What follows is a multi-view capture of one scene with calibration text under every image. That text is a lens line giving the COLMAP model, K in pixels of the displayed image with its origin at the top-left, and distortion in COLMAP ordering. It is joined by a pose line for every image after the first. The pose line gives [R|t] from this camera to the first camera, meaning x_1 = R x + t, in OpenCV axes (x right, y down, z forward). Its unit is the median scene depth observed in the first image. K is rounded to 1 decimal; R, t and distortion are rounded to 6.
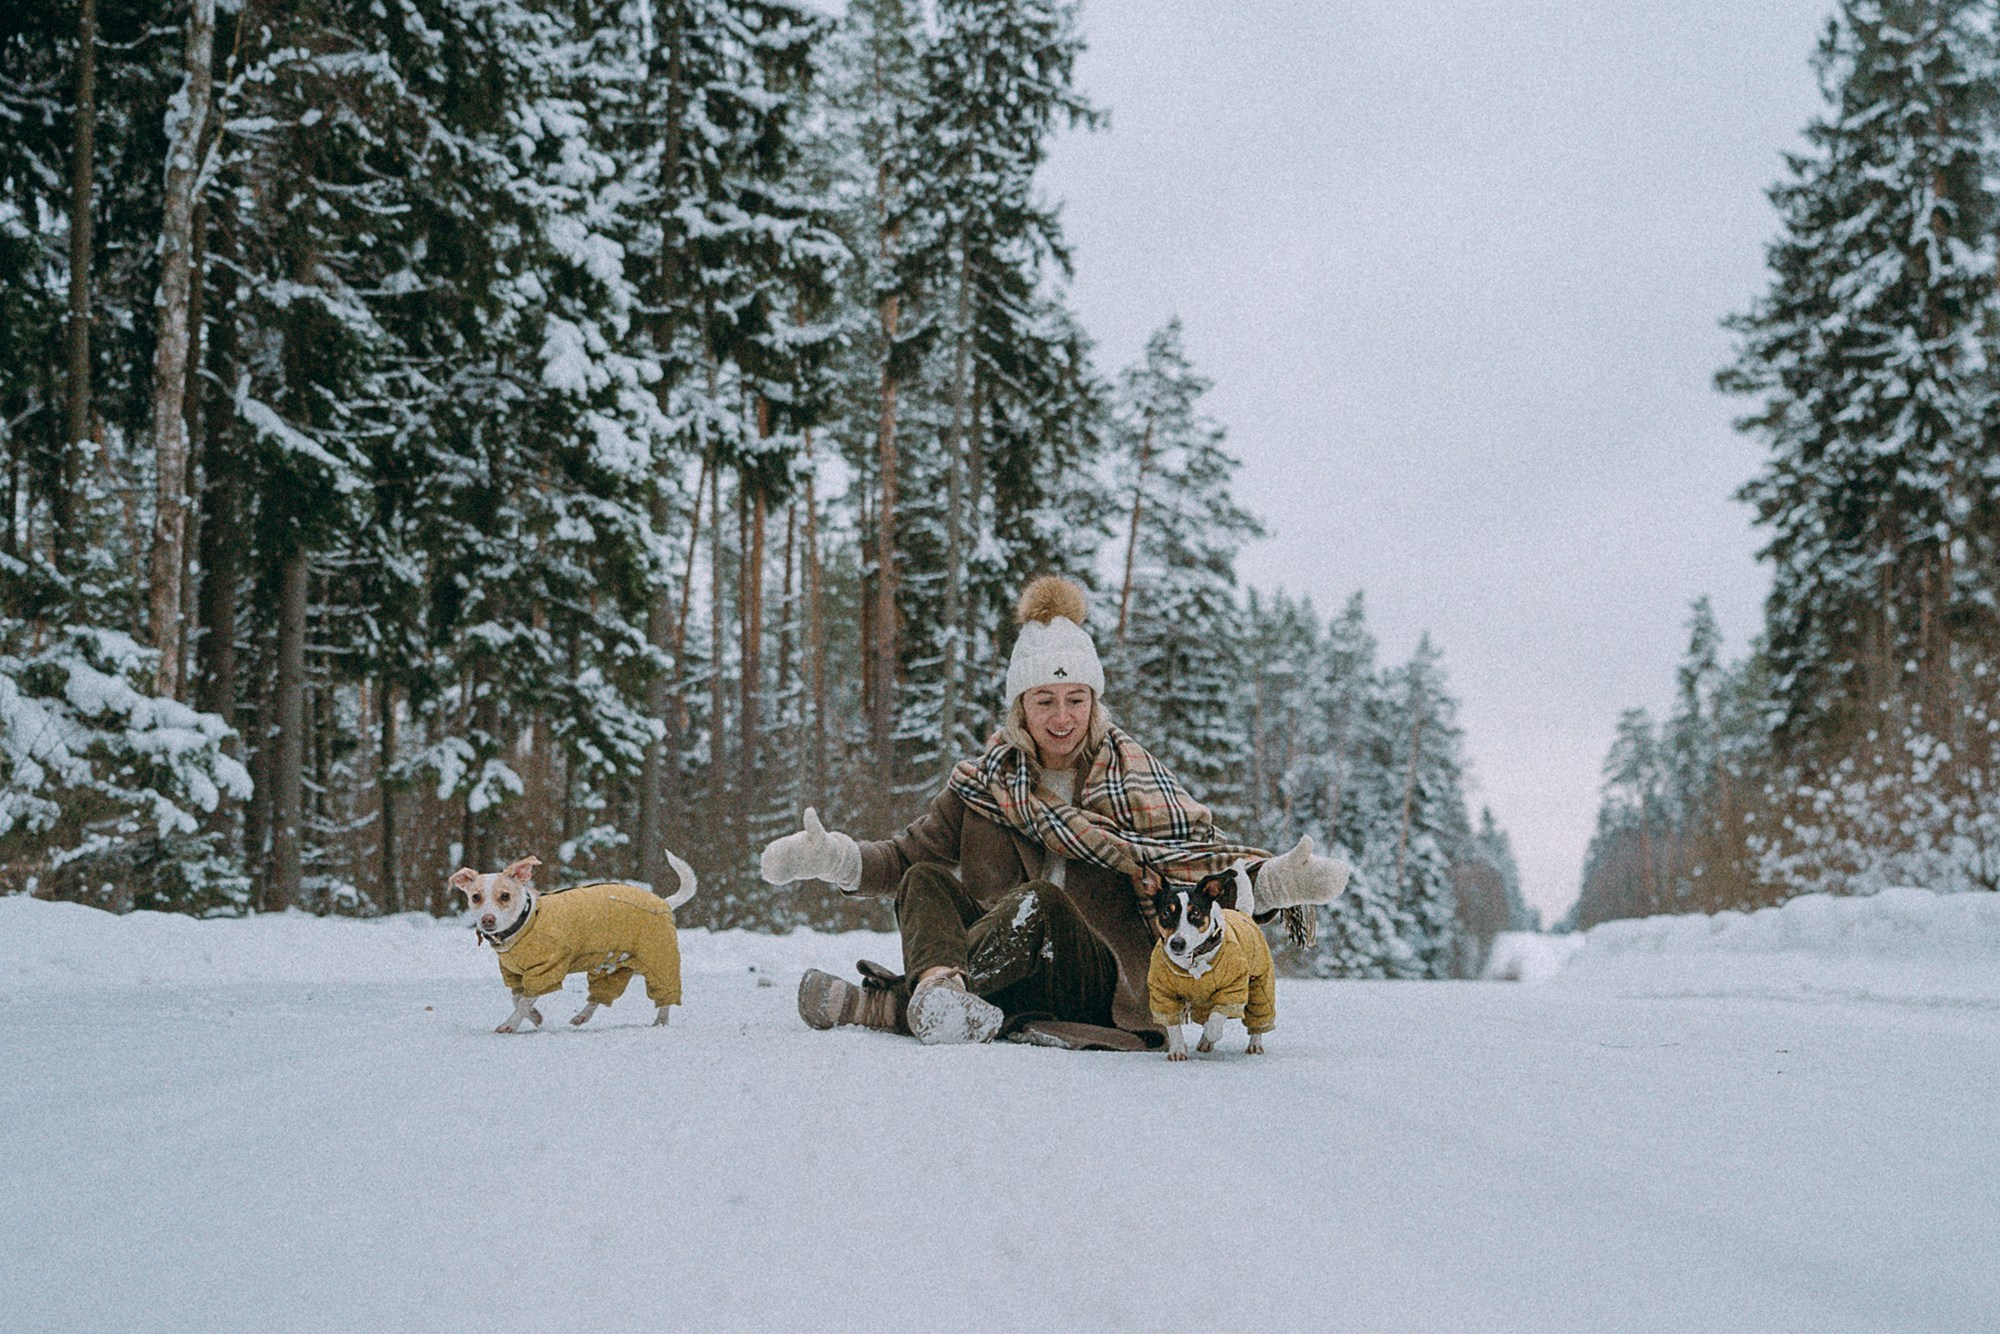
lens RADIAL K [[2700.7, 0, 1102.4], [0, 2700.7, 745.3], [0, 0, 1]] dist [0.206442, -0.450284]
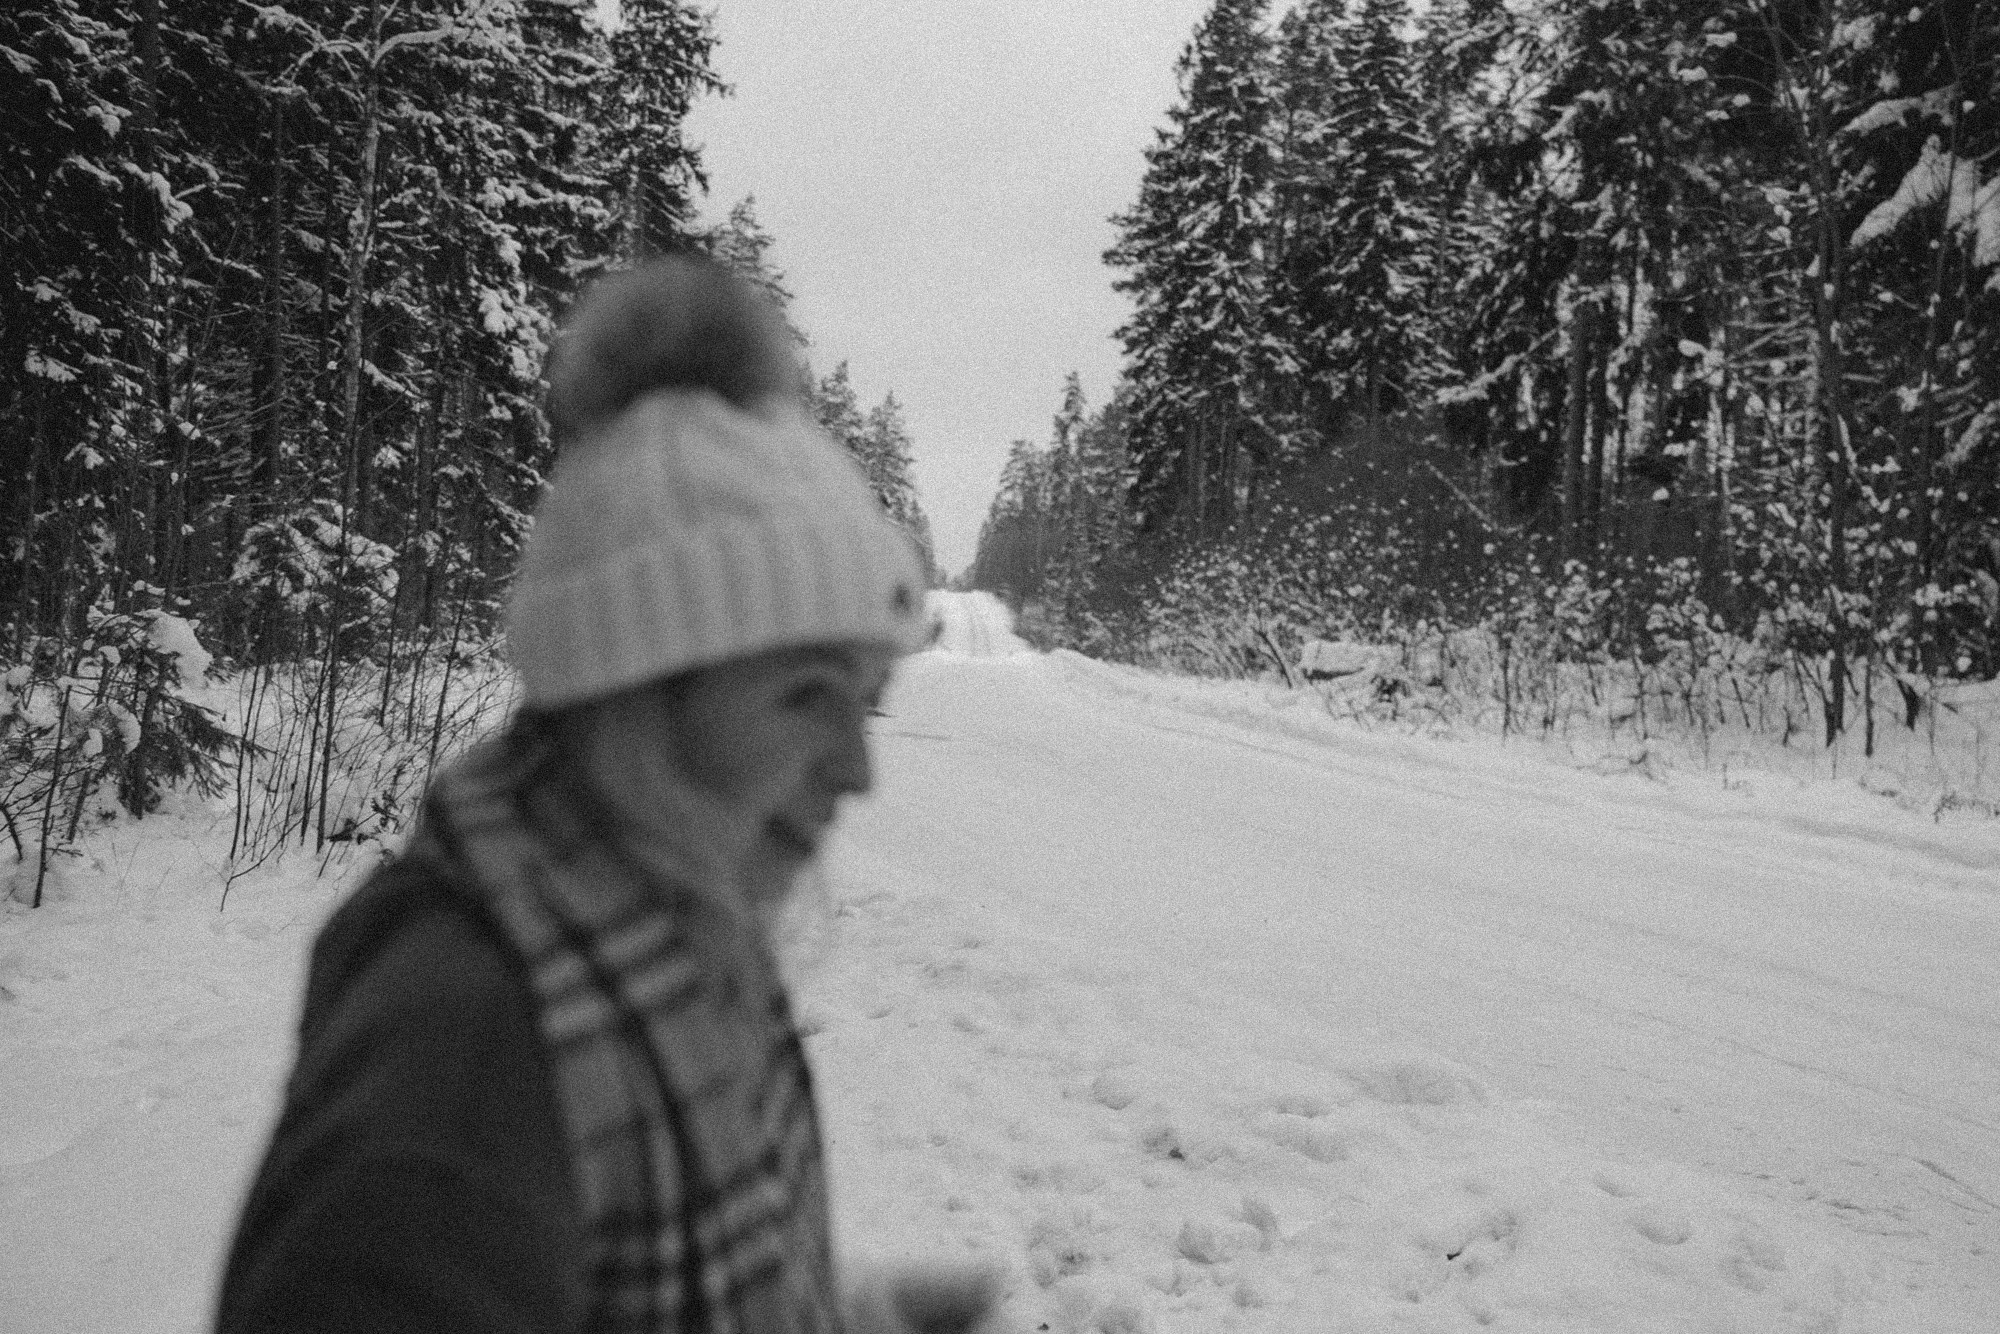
lens RADIAL K [[2005.9, 0, 911.3], [0, 2005.9, 730.7], [0, 0, 1]] dist [0.054766, -0.012637]
pose [[0.988561, 0.000311, 0.150820, -0.071409], [-0.022515, 0.989096, 0.145539, -0.039897], [-0.149130, -0.147270, 0.977789, -0.189419]]
